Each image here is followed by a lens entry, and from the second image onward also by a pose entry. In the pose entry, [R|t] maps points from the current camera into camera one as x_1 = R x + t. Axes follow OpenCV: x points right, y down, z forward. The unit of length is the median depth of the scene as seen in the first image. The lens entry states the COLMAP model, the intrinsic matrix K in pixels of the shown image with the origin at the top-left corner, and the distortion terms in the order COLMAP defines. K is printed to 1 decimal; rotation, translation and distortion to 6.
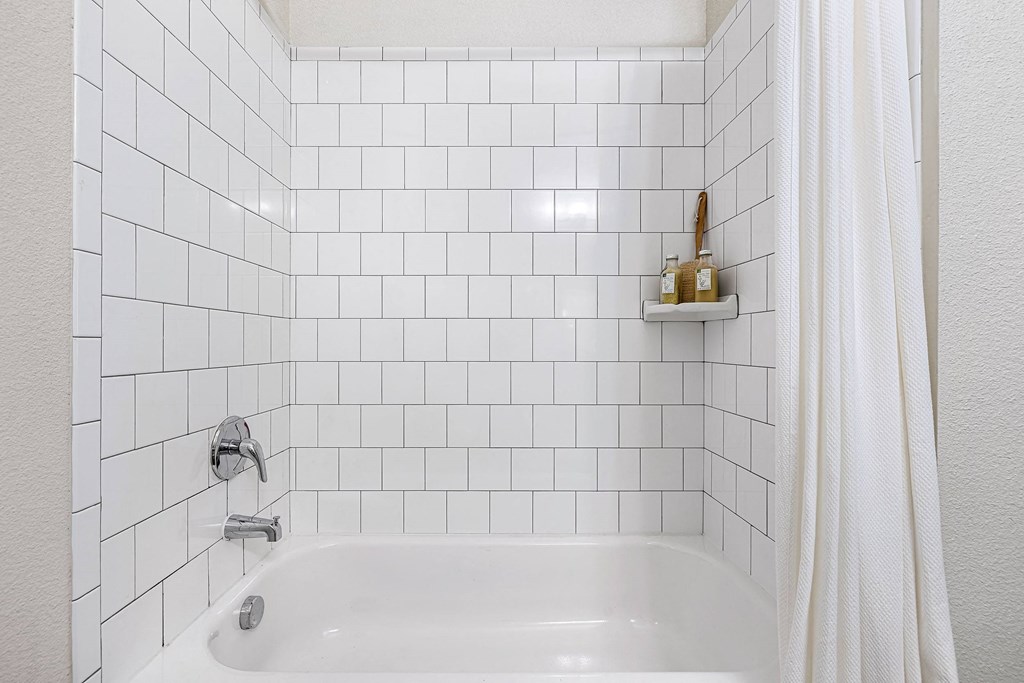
lens RADIAL K [[444.7, 0, 510.9], [0, 444.7, 341.4], [0, 0, 1]] dist [0.001182, 0.000099]
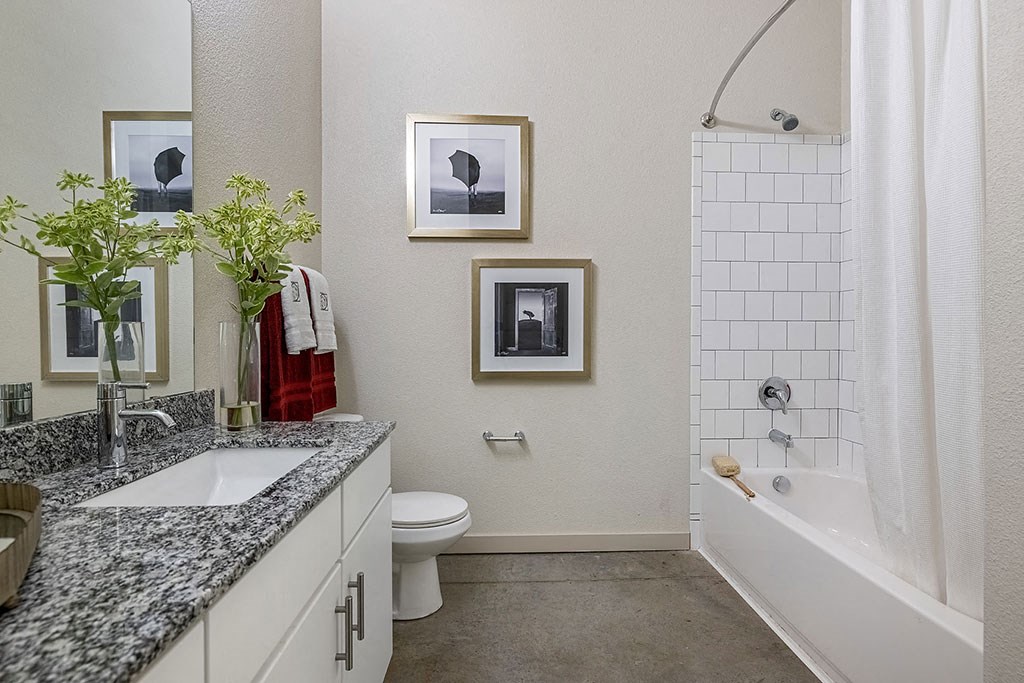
lens RADIAL K [[444.7, 0, 511.3], [0, 444.7, 338.3], [0, 0, 1]] dist [0.001182, 0.000099]
pose [[0.034600, 0.007990, -0.999369, 1.316462], [0.000001, 0.999968, 0.007995, -0.011115], [0.999401, -0.000278, 0.034599, -0.200345]]
